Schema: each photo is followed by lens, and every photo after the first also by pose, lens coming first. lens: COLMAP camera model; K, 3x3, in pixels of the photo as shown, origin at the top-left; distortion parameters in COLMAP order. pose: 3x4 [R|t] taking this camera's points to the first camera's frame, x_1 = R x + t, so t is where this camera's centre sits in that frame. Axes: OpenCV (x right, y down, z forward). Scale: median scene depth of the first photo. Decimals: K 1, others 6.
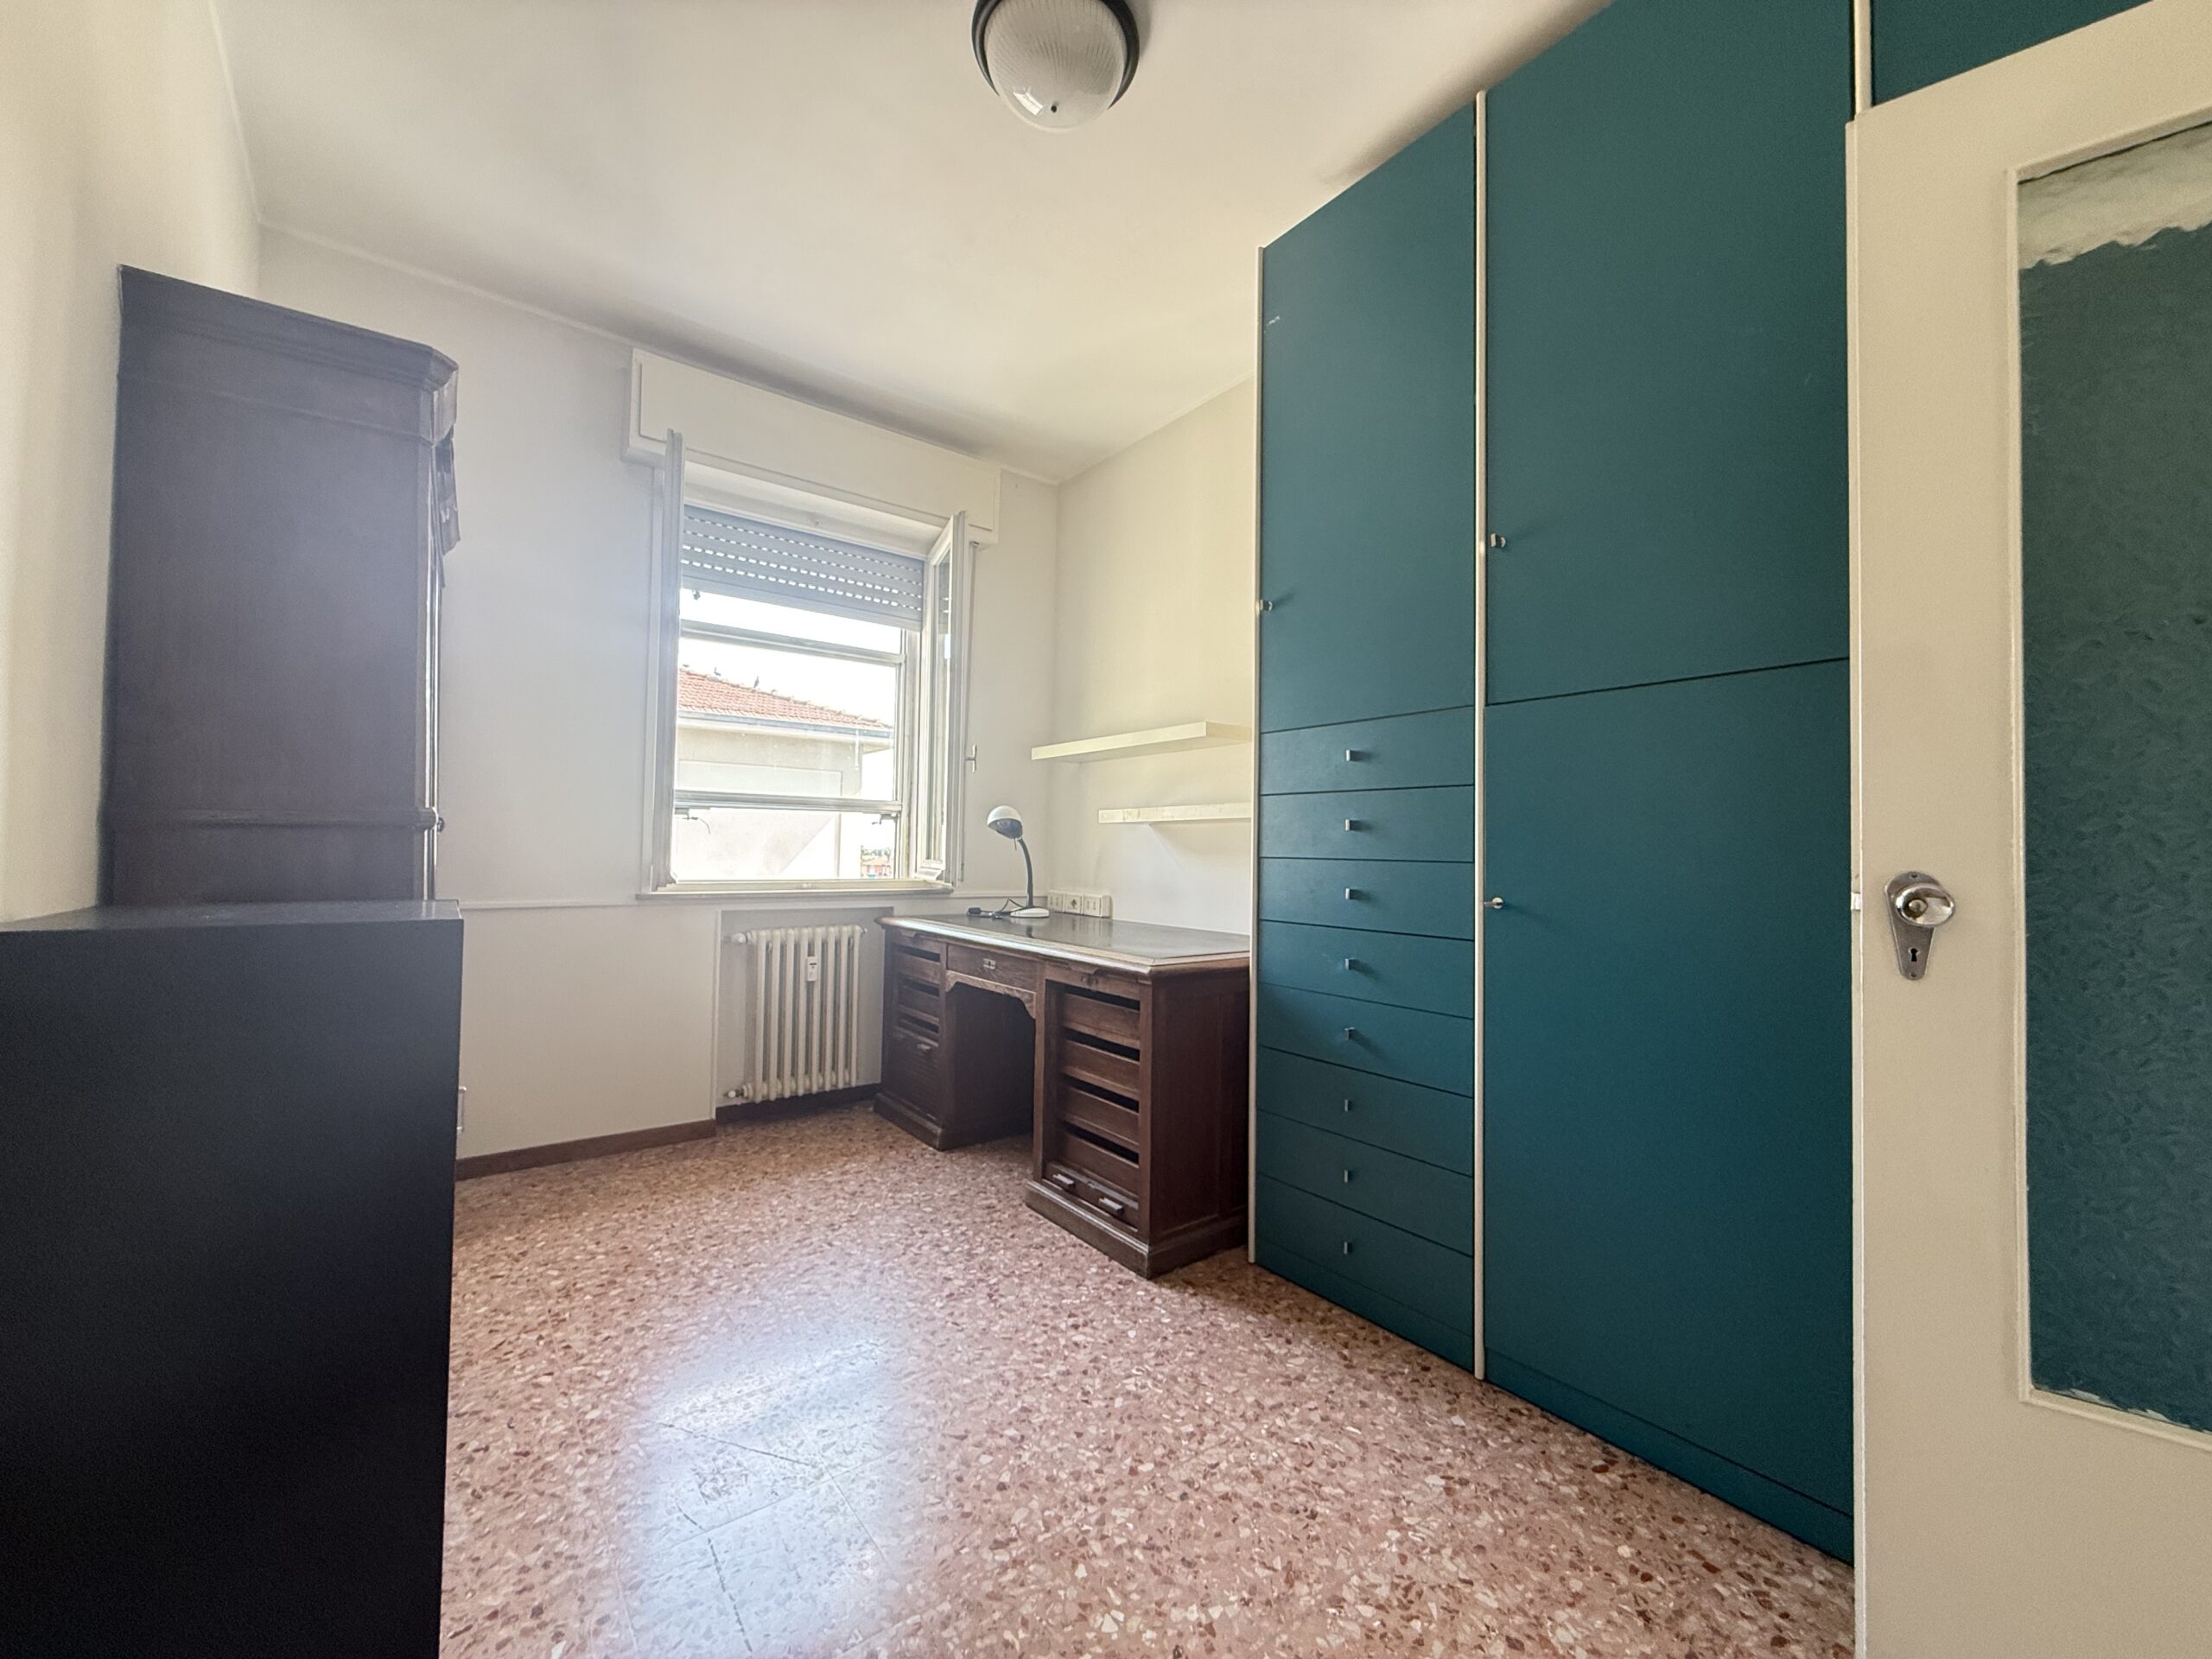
lens RADIAL K [[894.7, 0, 1112.5], [0, 894.7, 822.4], [0, 0, 1]] dist [-0.000150, 0.000127]
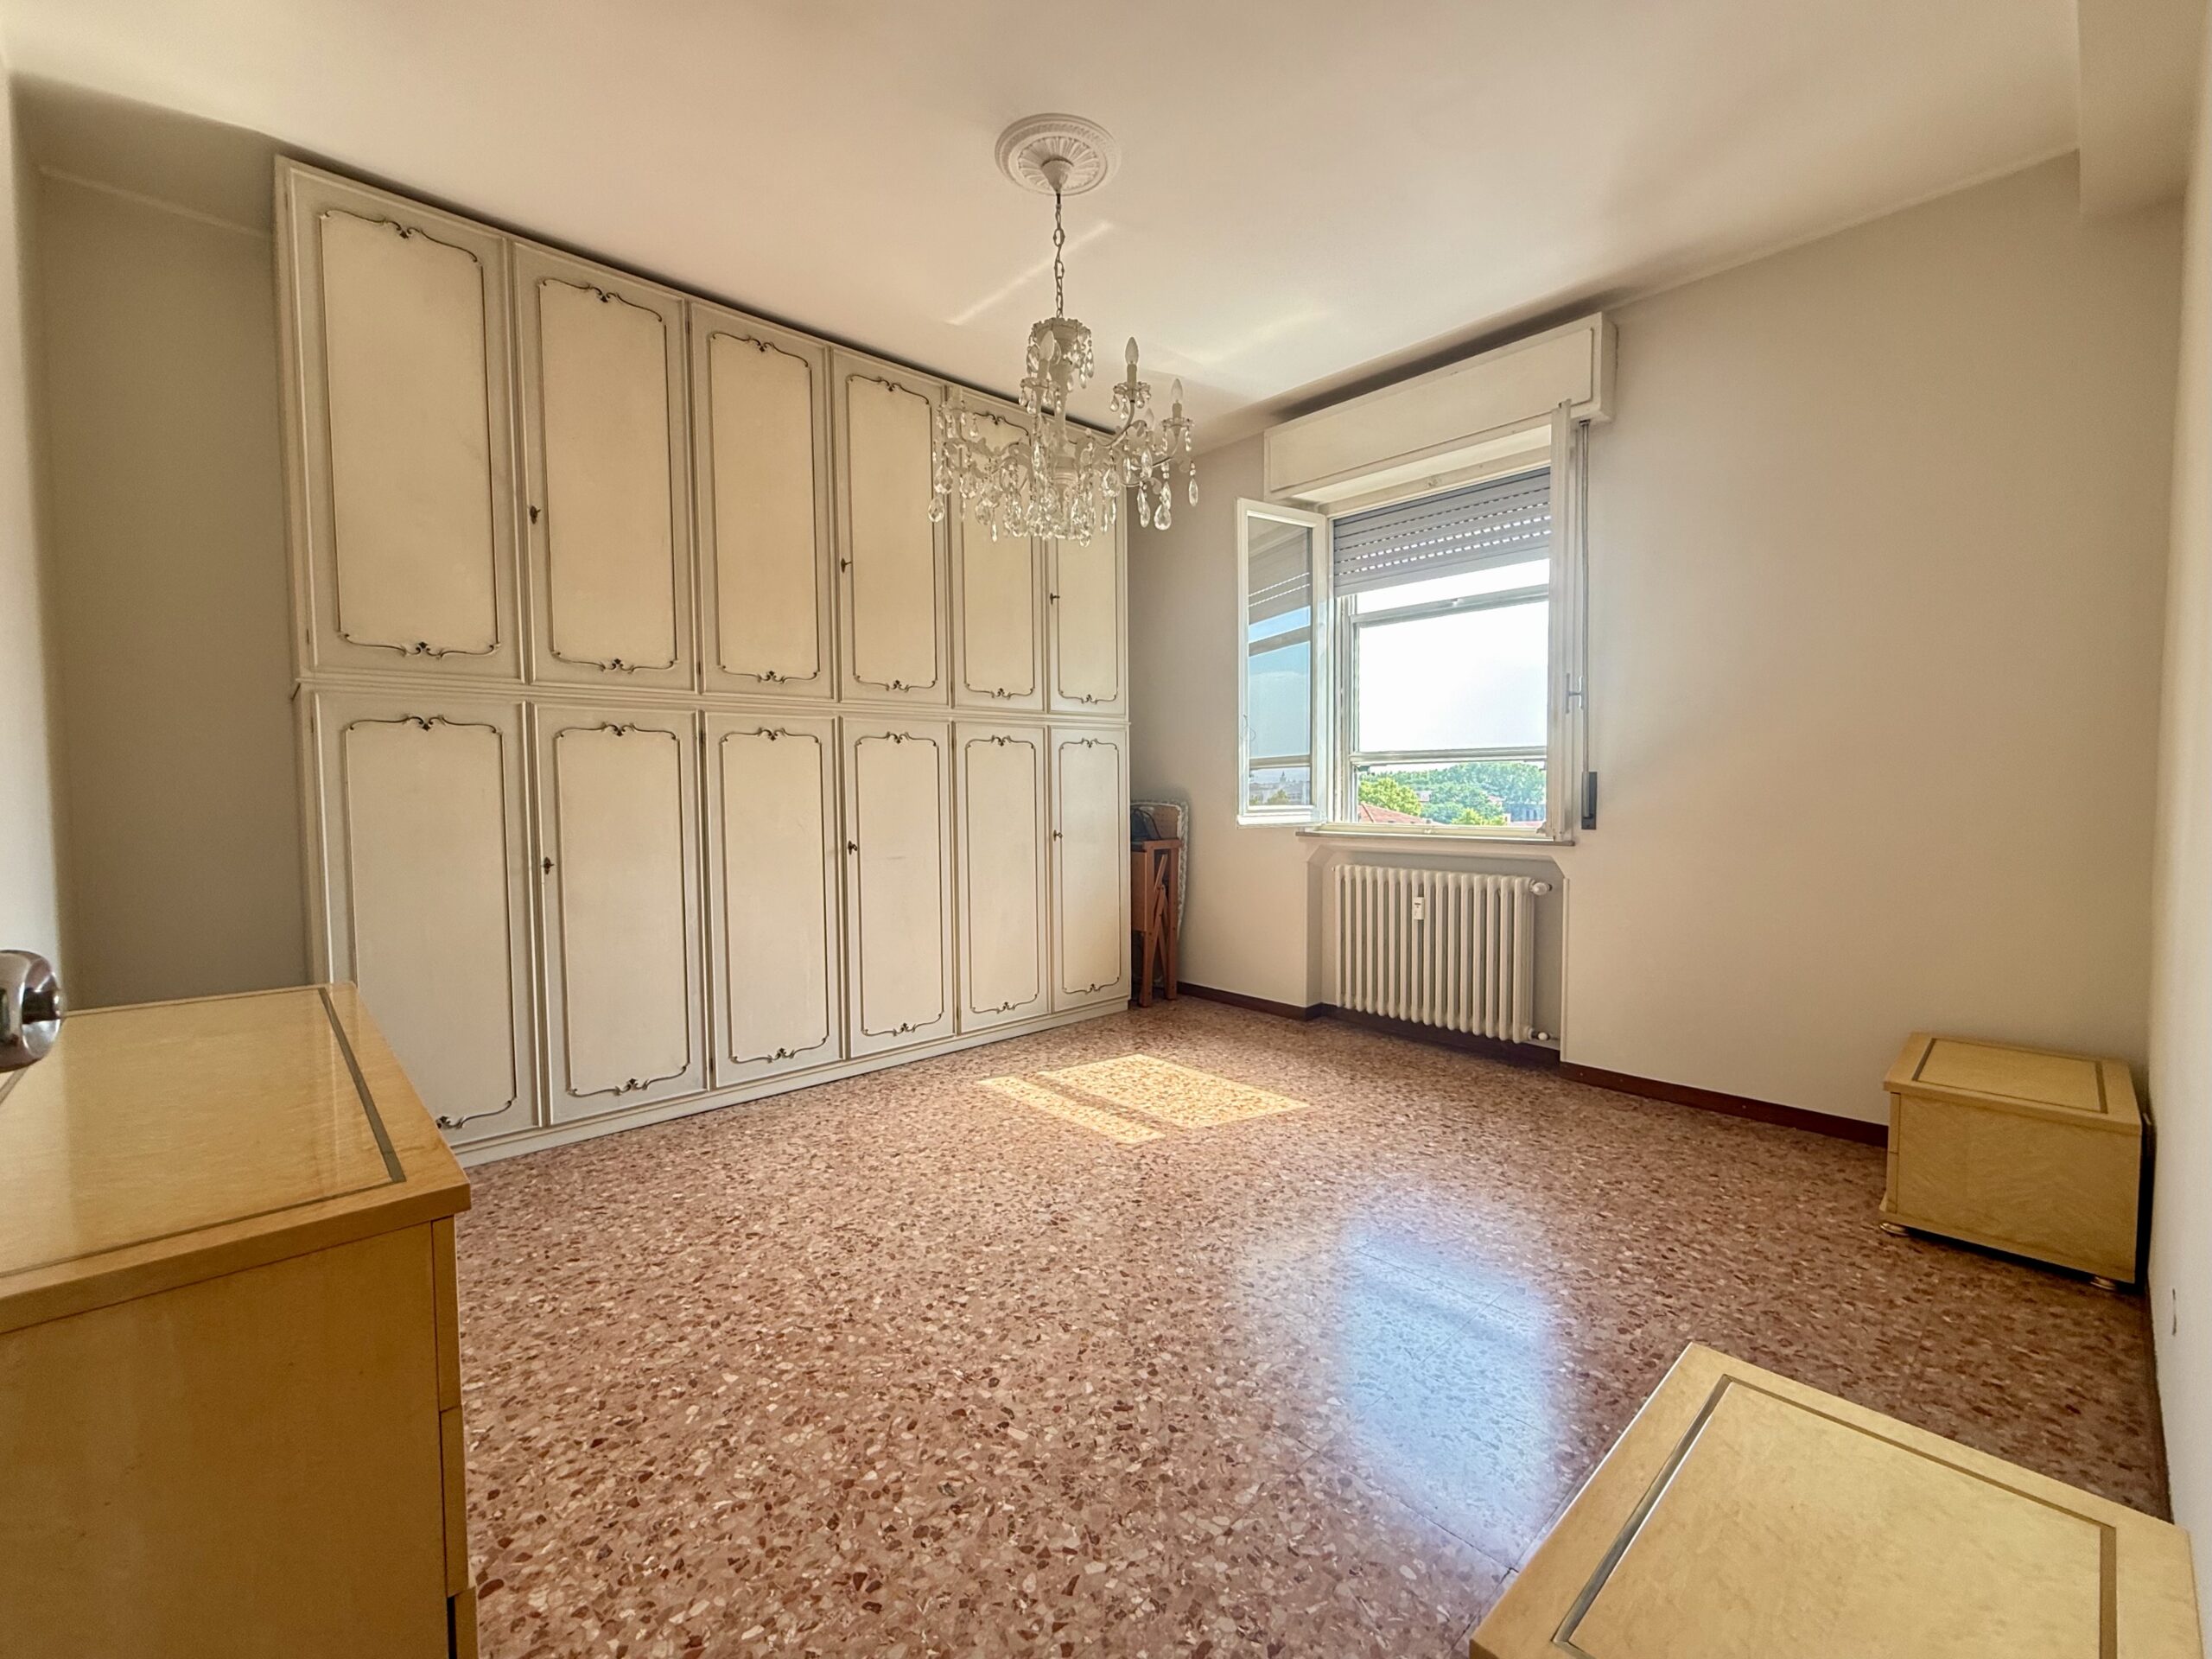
lens RADIAL K [[932.8, 0, 1090.8], [0, 932.8, 824.4], [0, 0, 1]] dist [-0.000735, -0.000169]
pose [[0.081192, 0.023347, -0.996425, 1.094187], [0.032490, 0.999132, 0.026058, 0.026148], [0.996169, -0.034490, 0.080363, 0.741599]]
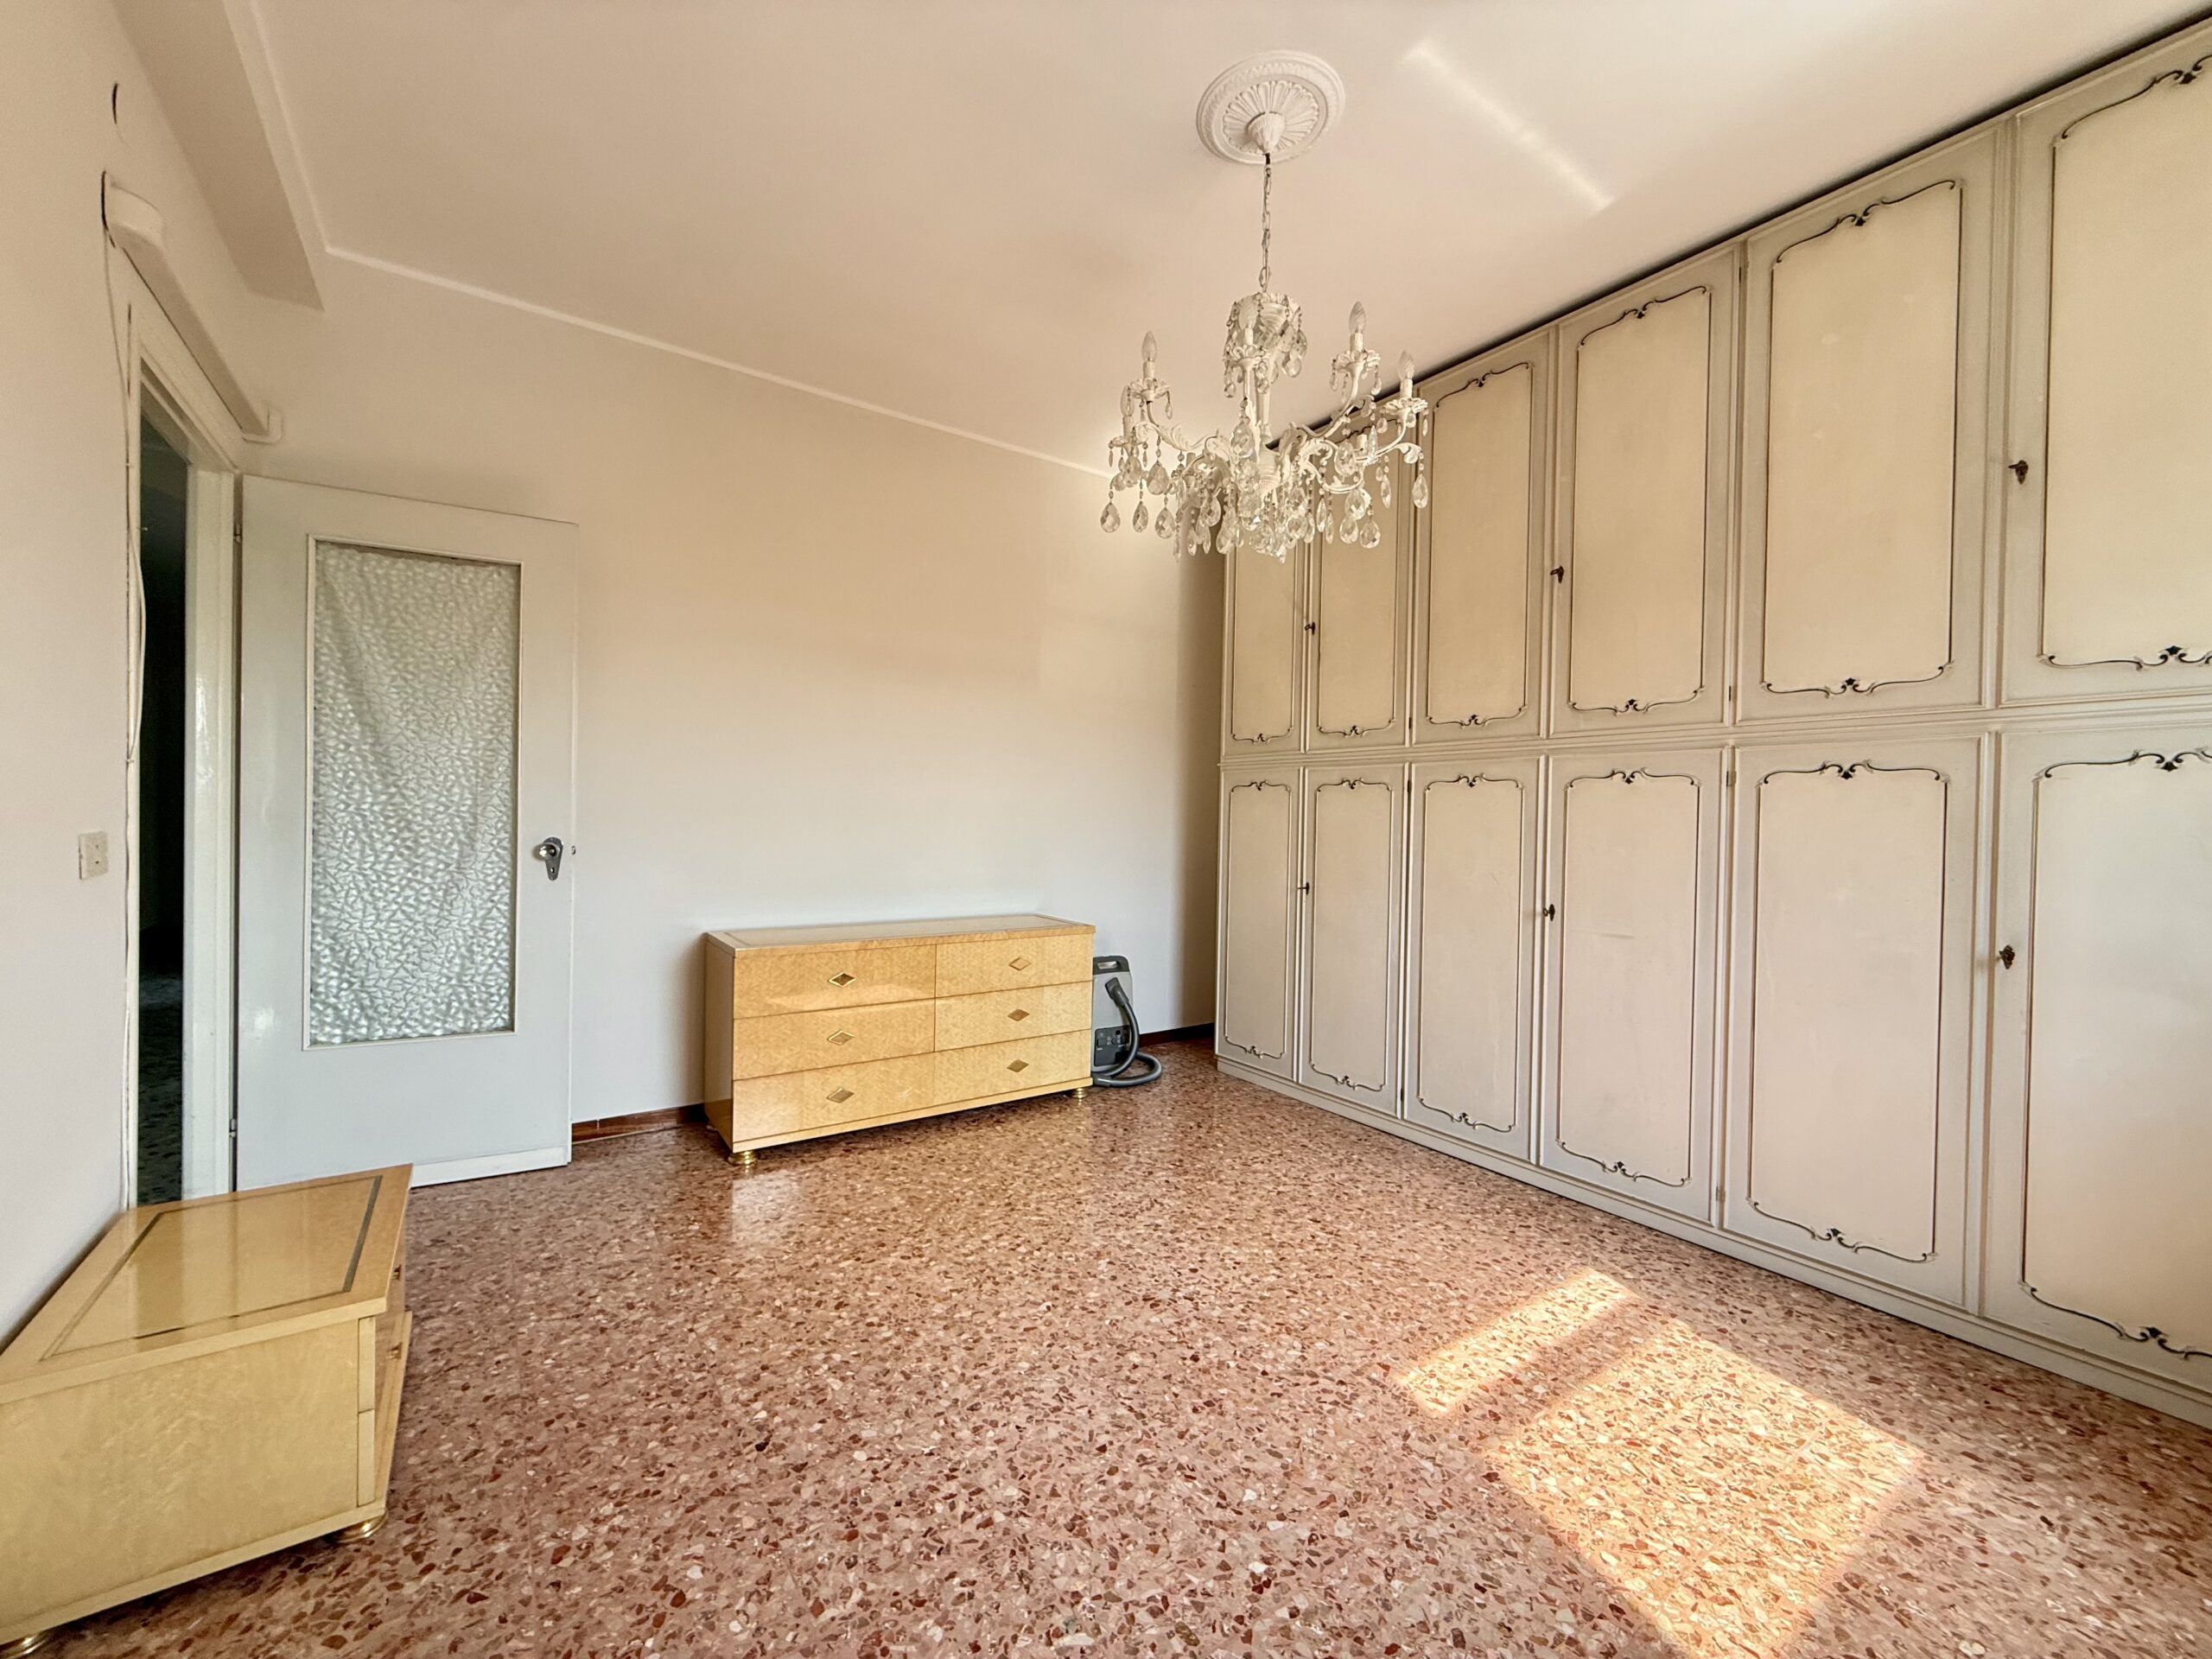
lens RADIAL K [[894.7, 0, 1112.5], [0, 894.7, 822.4], [0, 0, 1]] dist [-0.000150, 0.000127]
pose [[-0.997906, -0.036956, 0.053092, 0.108803], [-0.037892, 0.999142, -0.016724, 0.013206], [-0.052428, -0.018701, -0.998450, 1.682616]]
